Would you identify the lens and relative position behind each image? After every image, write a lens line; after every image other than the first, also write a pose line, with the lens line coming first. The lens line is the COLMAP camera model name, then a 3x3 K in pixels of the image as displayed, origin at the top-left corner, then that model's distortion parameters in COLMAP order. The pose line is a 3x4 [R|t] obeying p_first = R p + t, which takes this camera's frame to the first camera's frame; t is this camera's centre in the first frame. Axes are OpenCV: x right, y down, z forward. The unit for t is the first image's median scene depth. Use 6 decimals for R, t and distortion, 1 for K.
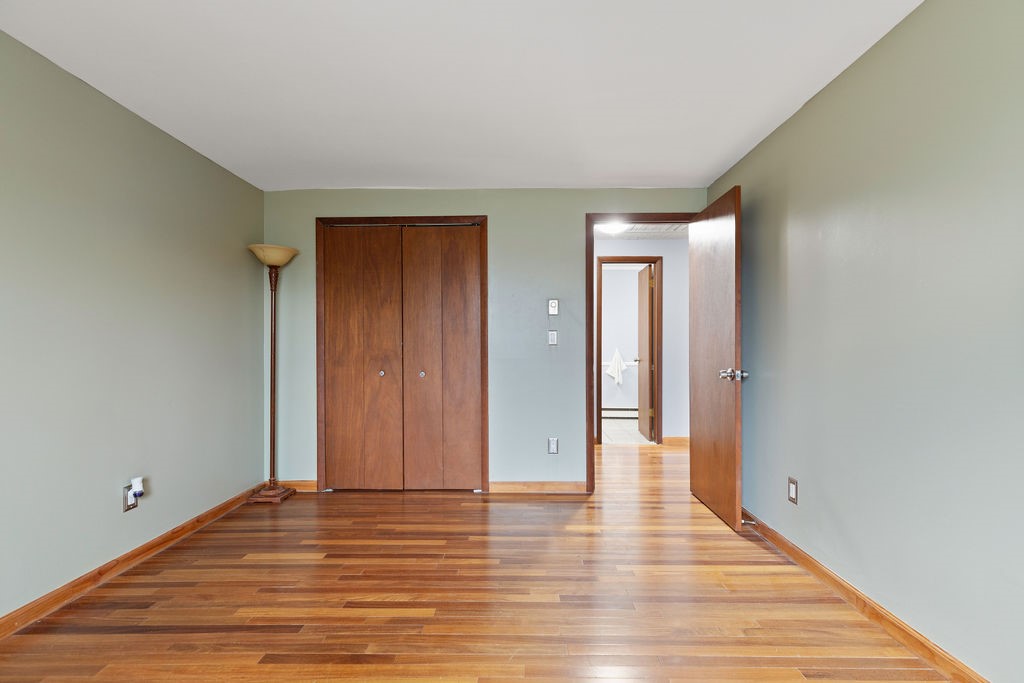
lens RADIAL K [[459.5, 0, 512.9], [0, 459.5, 350.5], [0, 0, 1]] dist [-0.001566, -0.000443]
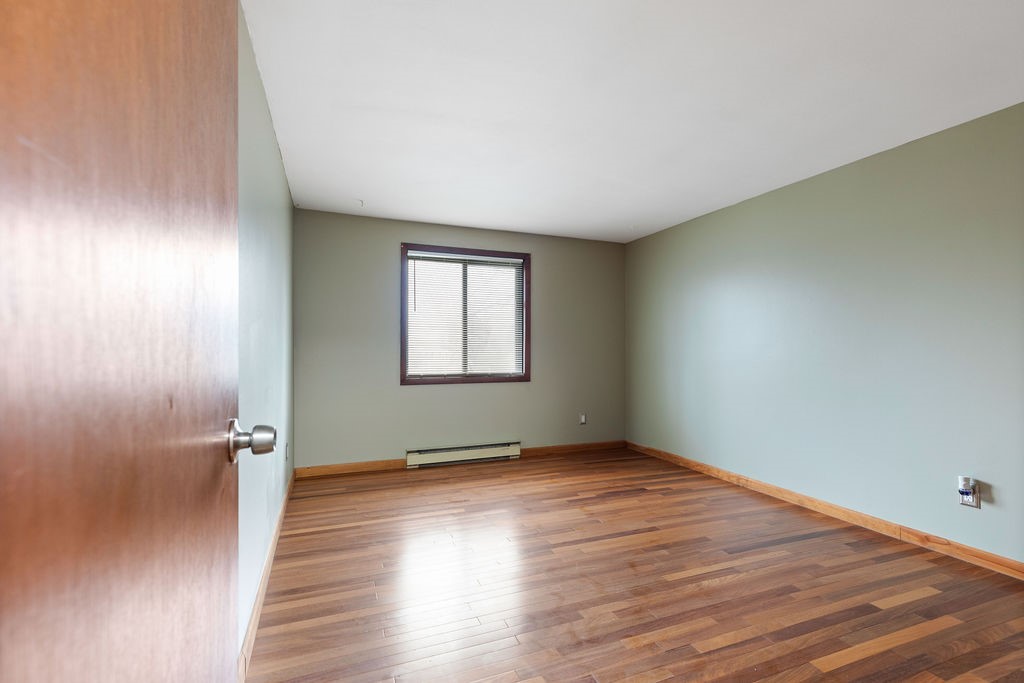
lens RADIAL K [[459.5, 0, 512.9], [0, 459.5, 350.5], [0, 0, 1]] dist [-0.001566, -0.000443]
pose [[-0.920276, 0.002011, -0.391266, 0.583890], [-0.001970, 0.999950, 0.009773, -0.012428], [0.391266, 0.009765, -0.920226, 1.756399]]
